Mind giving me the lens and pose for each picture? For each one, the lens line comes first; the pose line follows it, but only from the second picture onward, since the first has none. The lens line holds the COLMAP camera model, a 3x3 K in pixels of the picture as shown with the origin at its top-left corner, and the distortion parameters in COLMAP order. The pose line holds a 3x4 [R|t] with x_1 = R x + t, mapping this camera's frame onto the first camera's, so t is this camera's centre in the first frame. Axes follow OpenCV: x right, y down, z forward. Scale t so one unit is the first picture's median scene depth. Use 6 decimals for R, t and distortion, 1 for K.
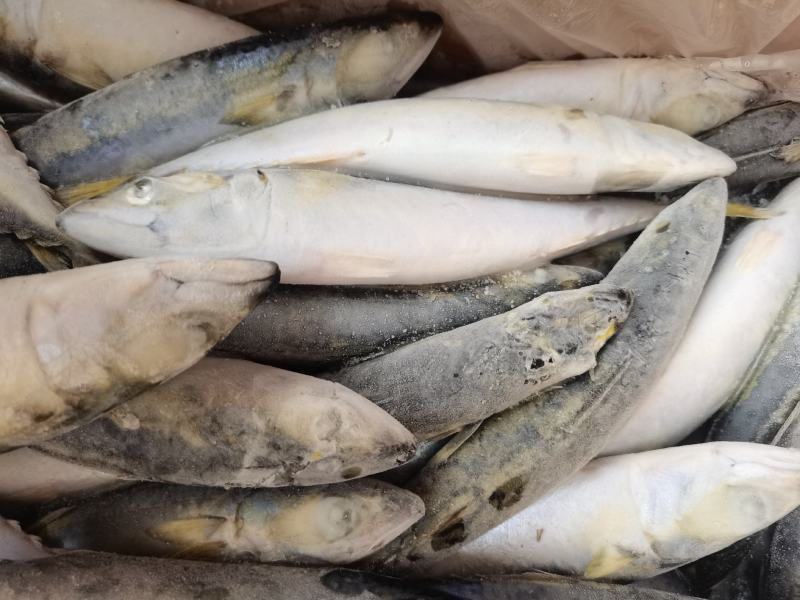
lens RADIAL K [[598.8, 0, 401.1], [0, 598.8, 312.2], [0, 0, 1]] dist [-0.000085, -0.043251]
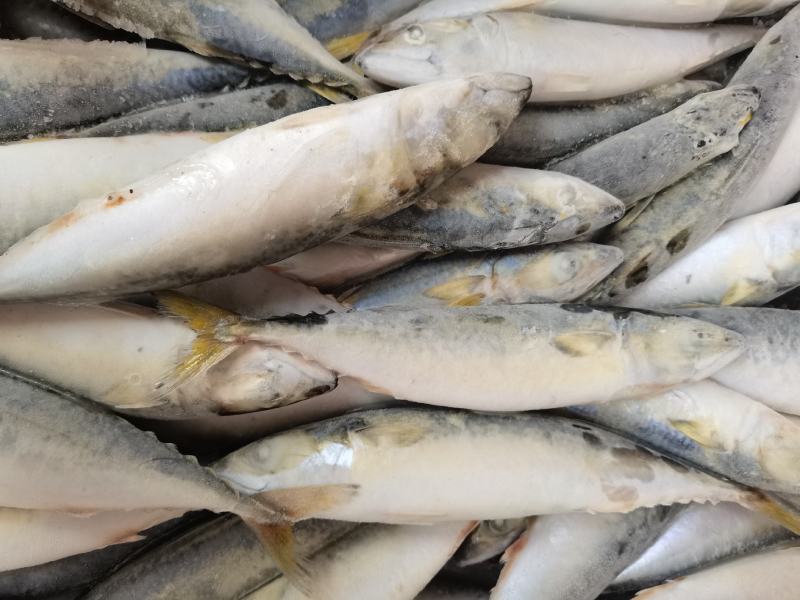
lens RADIAL K [[588.1, 0, 400.0], [0, 588.1, 300.0], [0, 0, 1]] dist [-0.011803, -0.007119]
pose [[0.995325, -0.094111, 0.021710, -0.513968], [0.089669, 0.983946, 0.154306, 0.164466], [-0.035884, -0.151638, 0.987785, -0.359615]]
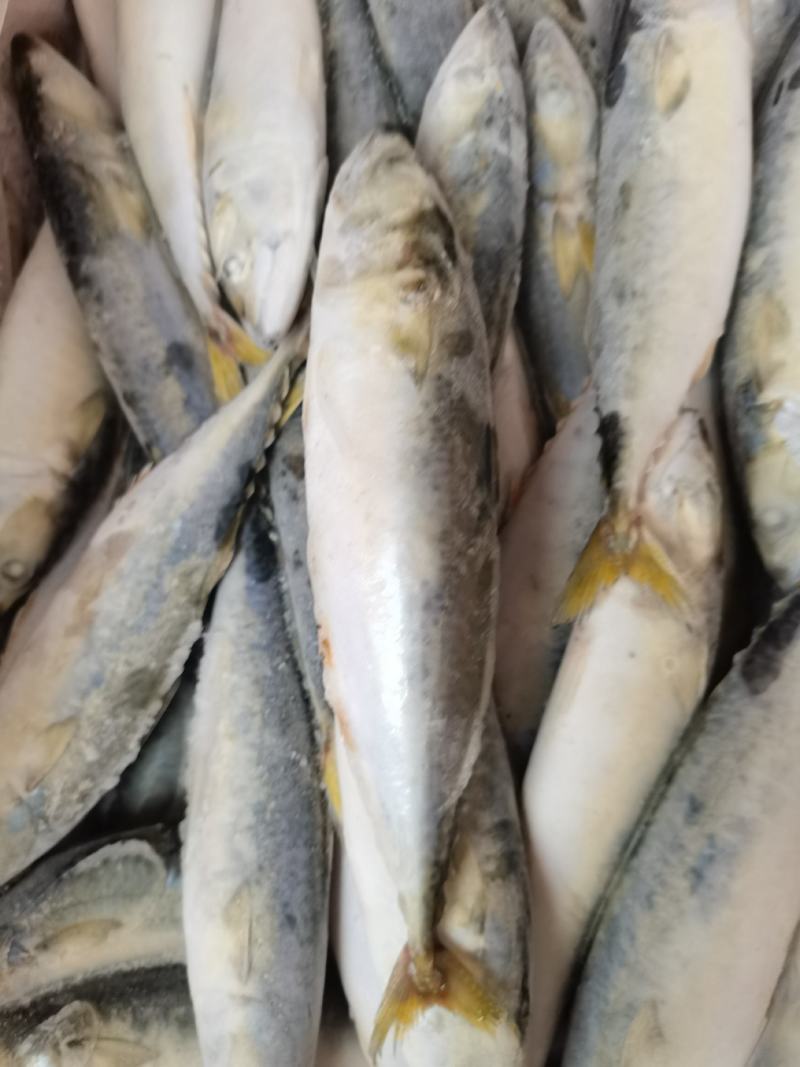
lens RADIAL K [[784.4, 0, 383.0], [0, 784.4, 539.8], [0, 0, 1]] dist [-0.011803, -0.007119]
pose [[-0.000480, -0.999467, -0.032631, -0.796053], [0.990092, -0.005057, 0.140328, -0.140464], [-0.140418, -0.032240, 0.989567, -0.318382]]
